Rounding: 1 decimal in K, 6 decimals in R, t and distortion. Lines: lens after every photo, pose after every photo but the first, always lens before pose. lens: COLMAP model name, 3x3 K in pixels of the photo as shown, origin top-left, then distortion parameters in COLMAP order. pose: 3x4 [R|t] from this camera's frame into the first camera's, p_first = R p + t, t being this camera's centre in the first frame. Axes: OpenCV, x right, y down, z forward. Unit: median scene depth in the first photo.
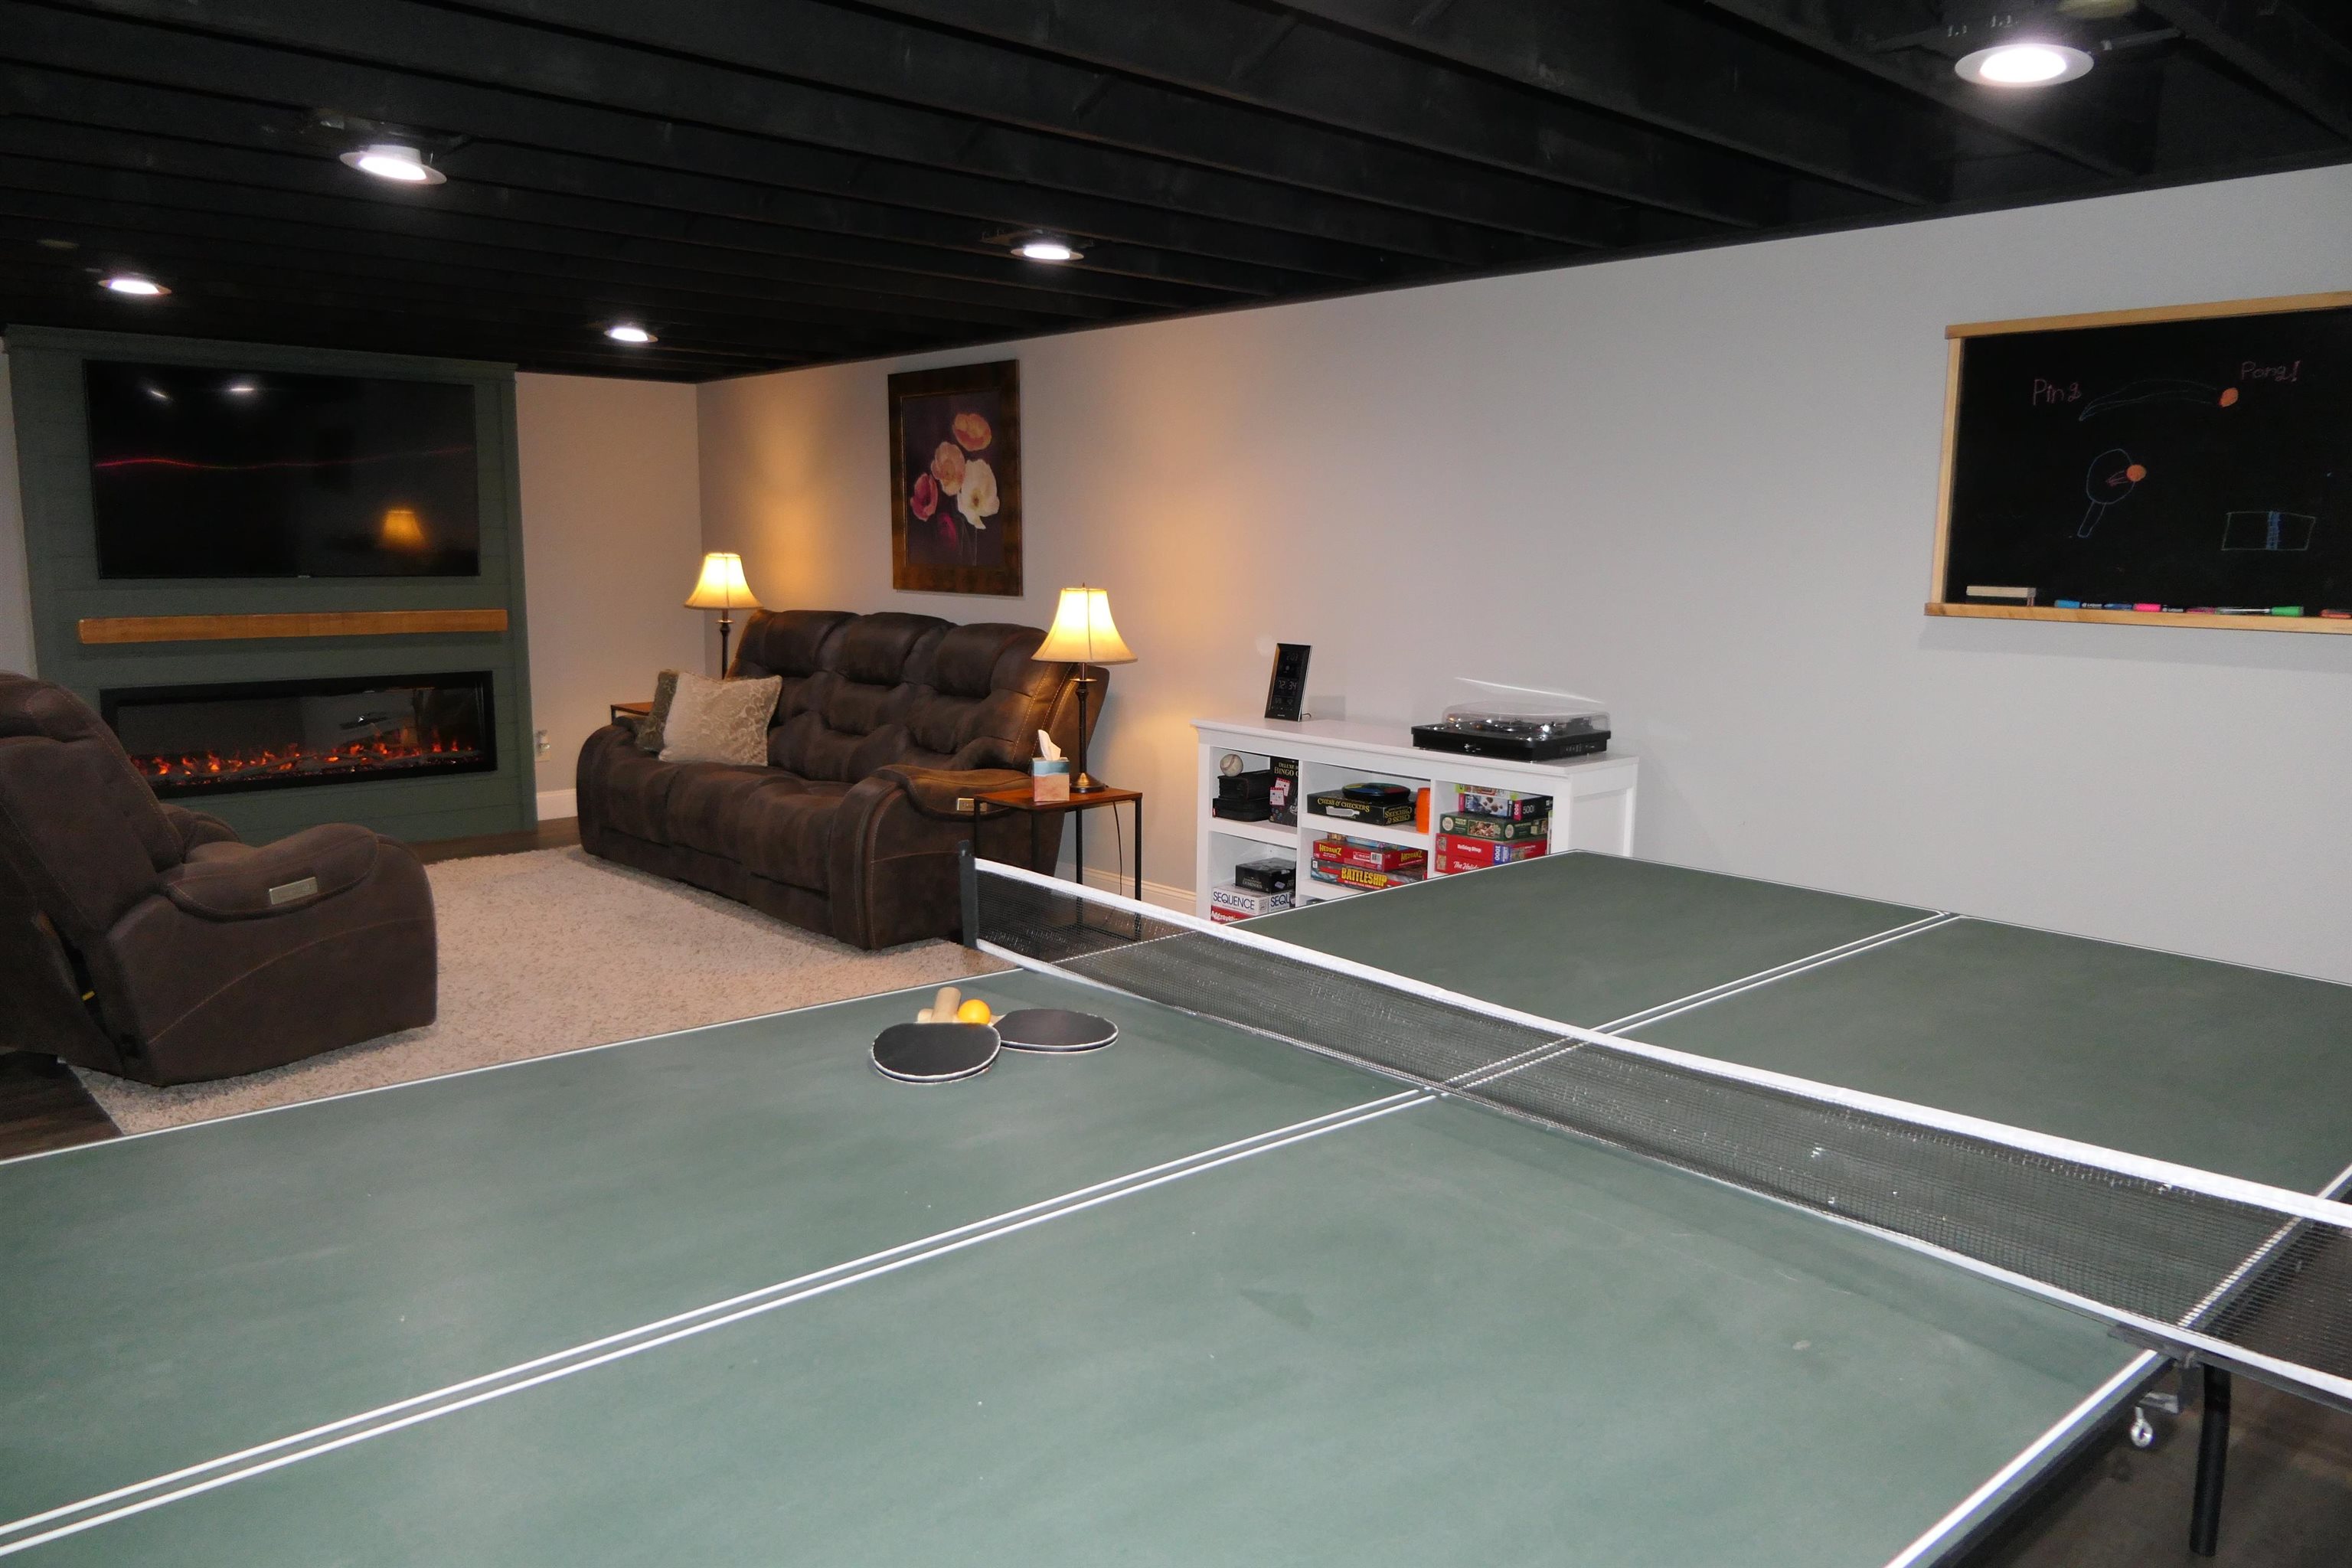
lens RADIAL K [[1636.9, 0, 1172.5], [0, 1636.9, 779.8], [0, 0, 1]] dist [-0.009207, 0.005450]
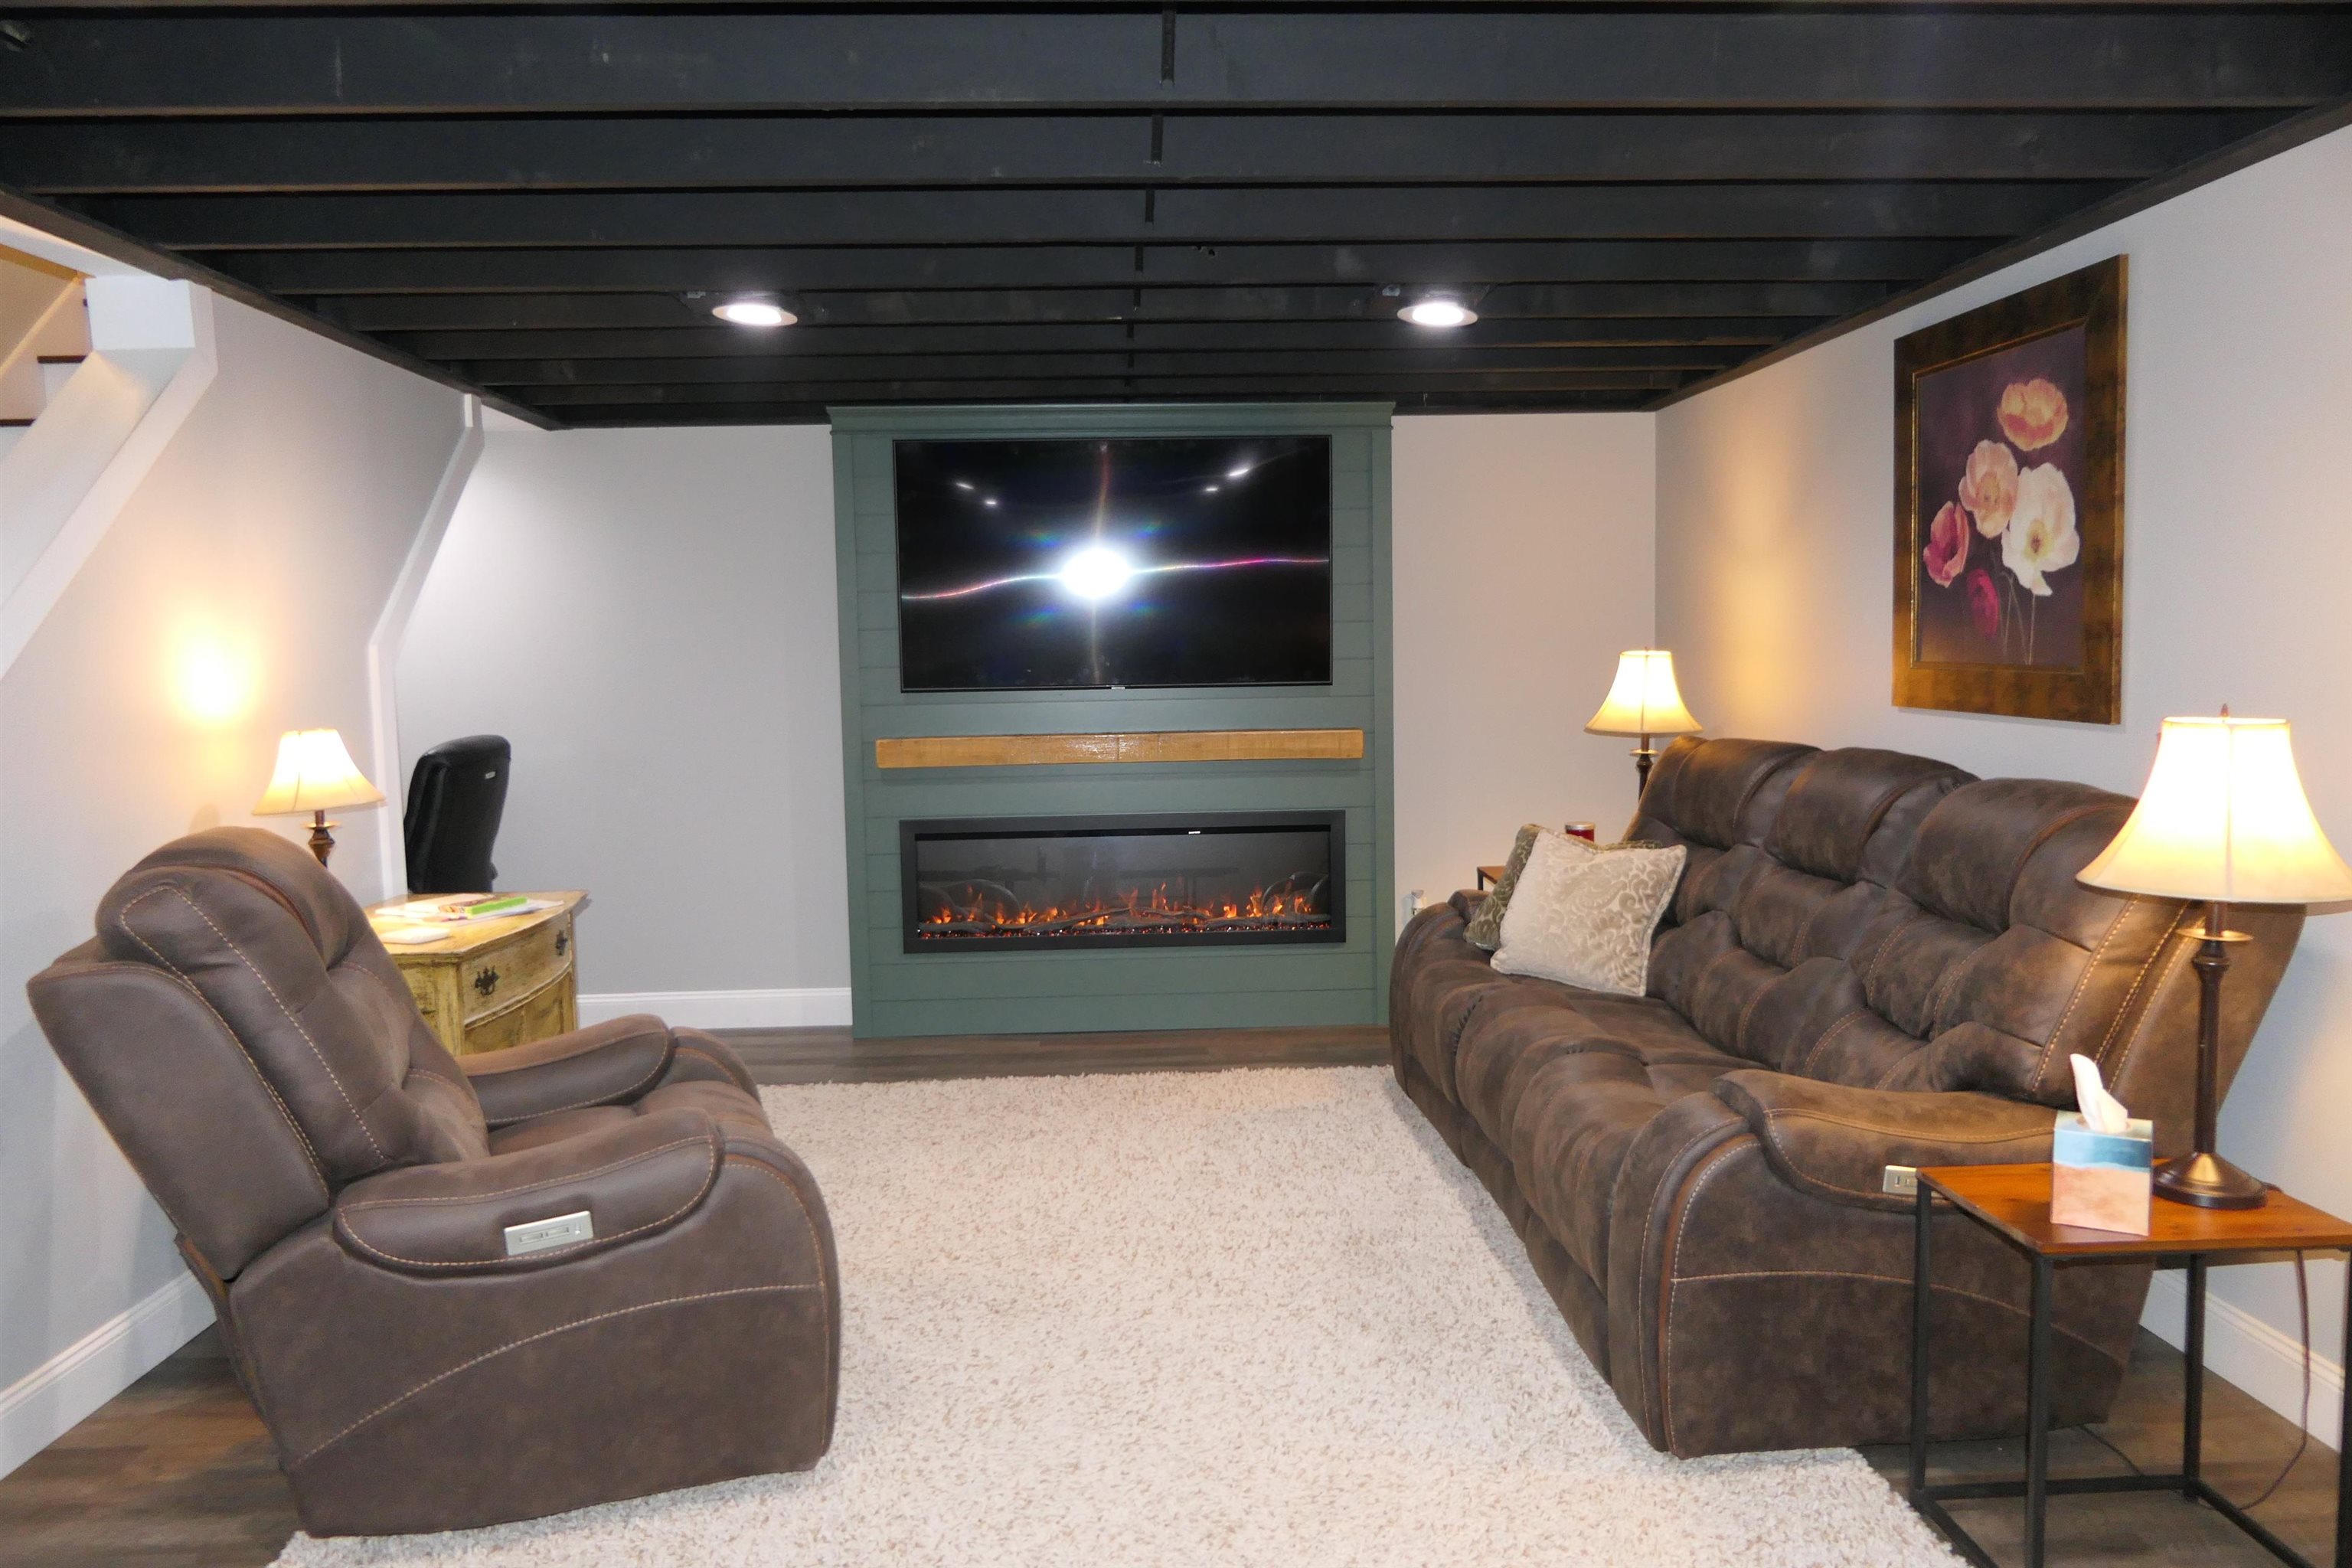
lens RADIAL K [[1636.9, 0, 1185.1], [0, 1636.9, 781.1], [0, 0, 1]] dist [-0.009207, 0.005450]
pose [[0.772876, 0.032486, -0.633725, 0.004459], [-0.070021, 0.996956, -0.034290, -0.056655], [0.630682, 0.070876, 0.772798, 0.425433]]
